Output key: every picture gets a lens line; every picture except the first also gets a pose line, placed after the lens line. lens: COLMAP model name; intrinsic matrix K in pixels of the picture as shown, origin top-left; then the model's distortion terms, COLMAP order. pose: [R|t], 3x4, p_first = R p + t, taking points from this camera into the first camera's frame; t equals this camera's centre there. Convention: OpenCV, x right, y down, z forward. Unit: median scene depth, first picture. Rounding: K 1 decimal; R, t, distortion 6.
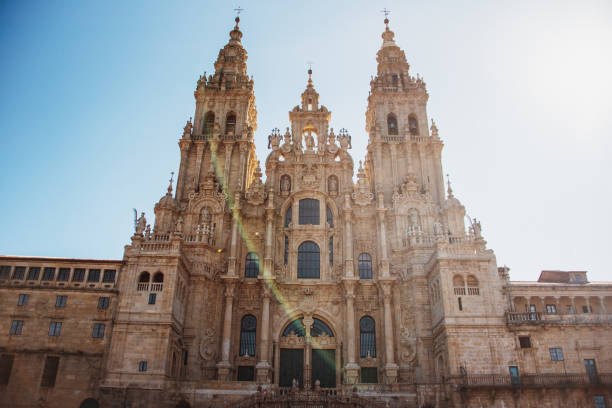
lens RADIAL K [[502.5, 0, 306.0], [0, 502.5, 204.0], [0, 0, 1]] dist [-0.135937, 0.058610]
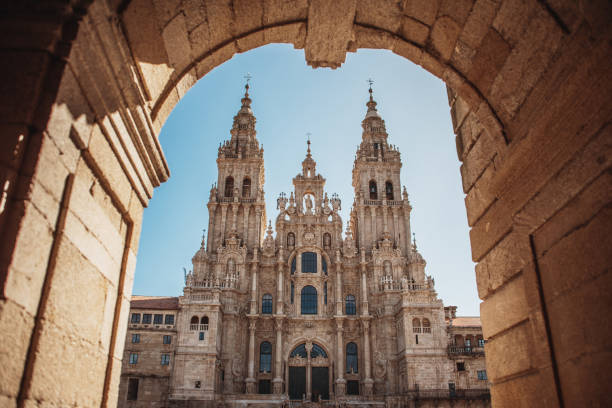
lens RADIAL K [[511.2, 0, 306.0], [0, 511.2, 204.0], [0, 0, 1]] dist [-0.112830, 0.003665]
pose [[0.999214, 0.009781, 0.038413, -0.057853], [-0.011339, 0.999114, 0.040534, -0.201543], [-0.037983, -0.040938, 0.998439, -0.357743]]
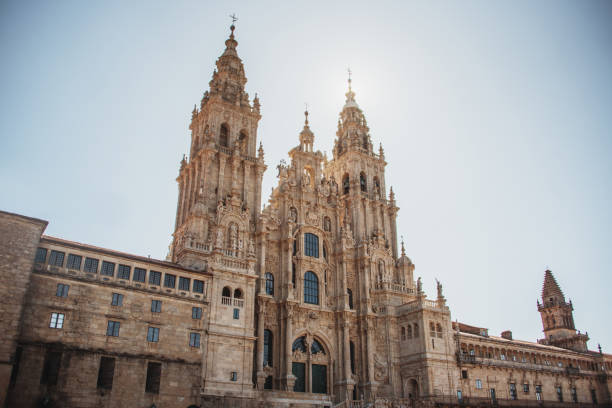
lens RADIAL K [[518.8, 0, 306.0], [0, 518.8, 204.0], [0, 0, 1]] dist [-0.127970, -0.000625]
pose [[0.830644, 0.233159, 0.505636, -0.658586], [-0.248925, 0.967802, -0.037347, -0.030377], [-0.498063, -0.094844, 0.861938, -0.023560]]
